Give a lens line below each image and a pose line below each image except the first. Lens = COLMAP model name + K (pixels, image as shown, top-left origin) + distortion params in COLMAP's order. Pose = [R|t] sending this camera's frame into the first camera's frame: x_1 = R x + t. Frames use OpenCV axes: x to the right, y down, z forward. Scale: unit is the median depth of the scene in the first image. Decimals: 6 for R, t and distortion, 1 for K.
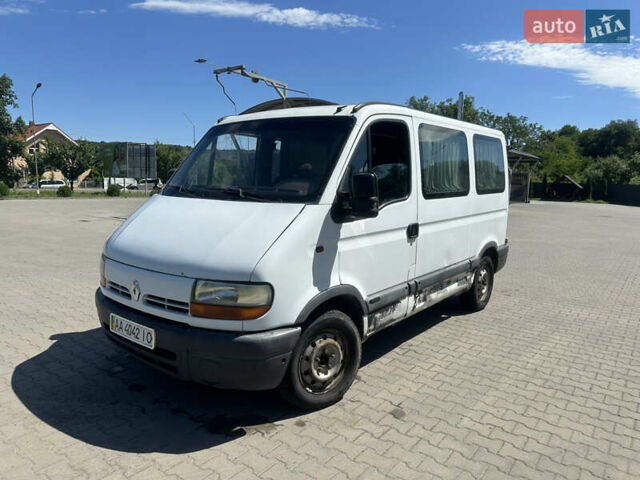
lens RADIAL K [[455.7, 0, 320.0], [0, 455.7, 240.0], [0, 0, 1]] dist [0.056637, -0.070918]
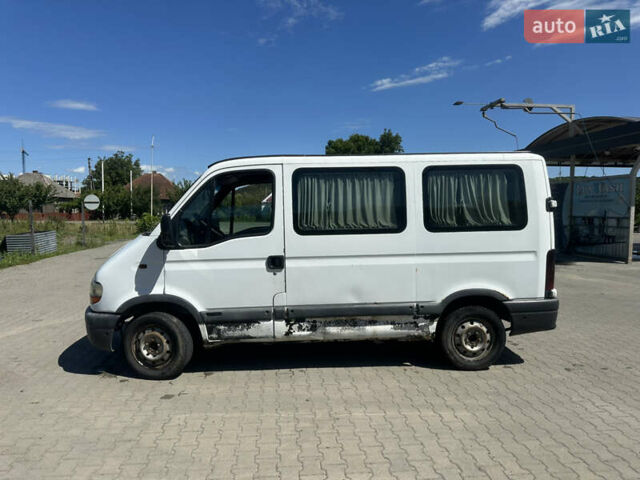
lens RADIAL K [[455.7, 0, 320.0], [0, 455.7, 240.0], [0, 0, 1]] dist [0.056637, -0.070918]
pose [[0.666747, 0.022984, -0.744930, 1.151567], [-0.079732, 0.995988, -0.040634, -0.038996], [0.741007, 0.086487, 0.665904, 0.332180]]
